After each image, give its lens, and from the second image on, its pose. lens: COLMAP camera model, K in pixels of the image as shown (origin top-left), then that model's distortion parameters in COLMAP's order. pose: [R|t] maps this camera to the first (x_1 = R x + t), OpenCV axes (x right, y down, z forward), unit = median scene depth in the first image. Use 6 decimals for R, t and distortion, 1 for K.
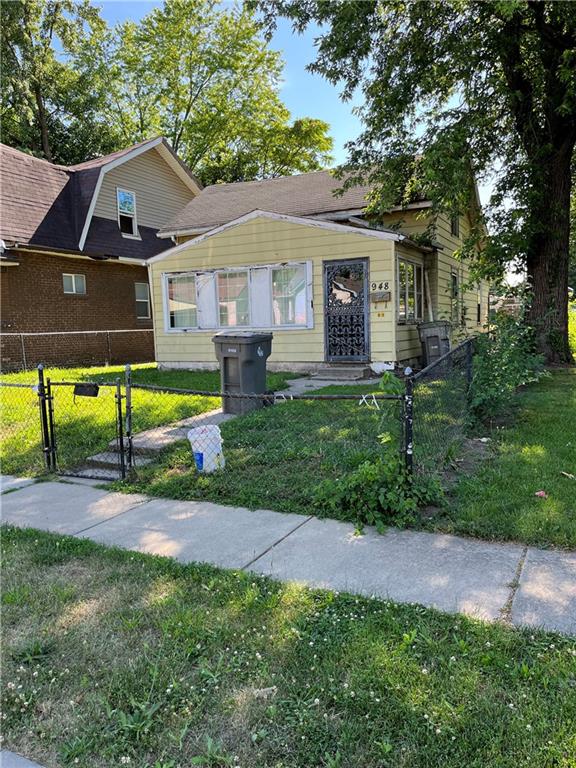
lens RADIAL K [[591.6, 0, 287.9], [0, 591.6, 386.1], [0, 0, 1]] dist [0.014057, 0.000908]
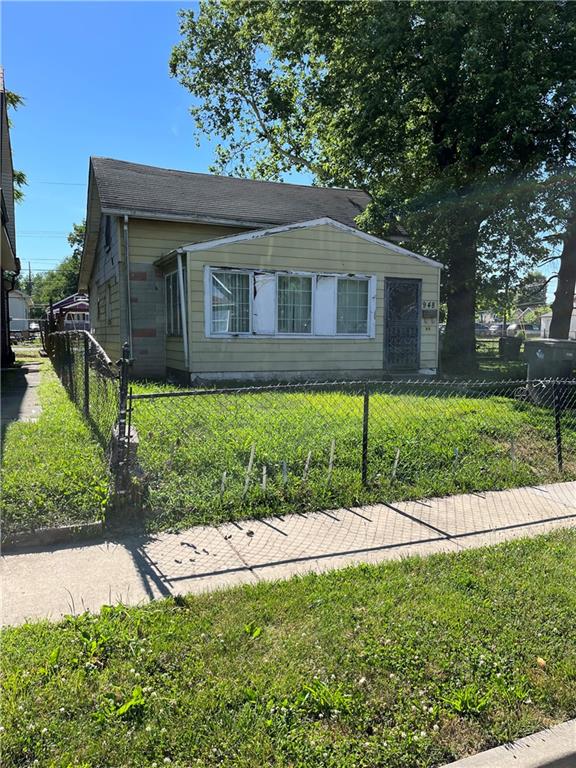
lens RADIAL K [[591.6, 0, 288.5], [0, 591.6, 383.2], [0, 0, 1]] dist [0.014057, 0.000908]
pose [[0.638034, -0.029911, 0.769427, -0.879207], [0.046888, 0.998900, -0.000050, -0.022934], [-0.768579, 0.036109, 0.638735, 0.431701]]
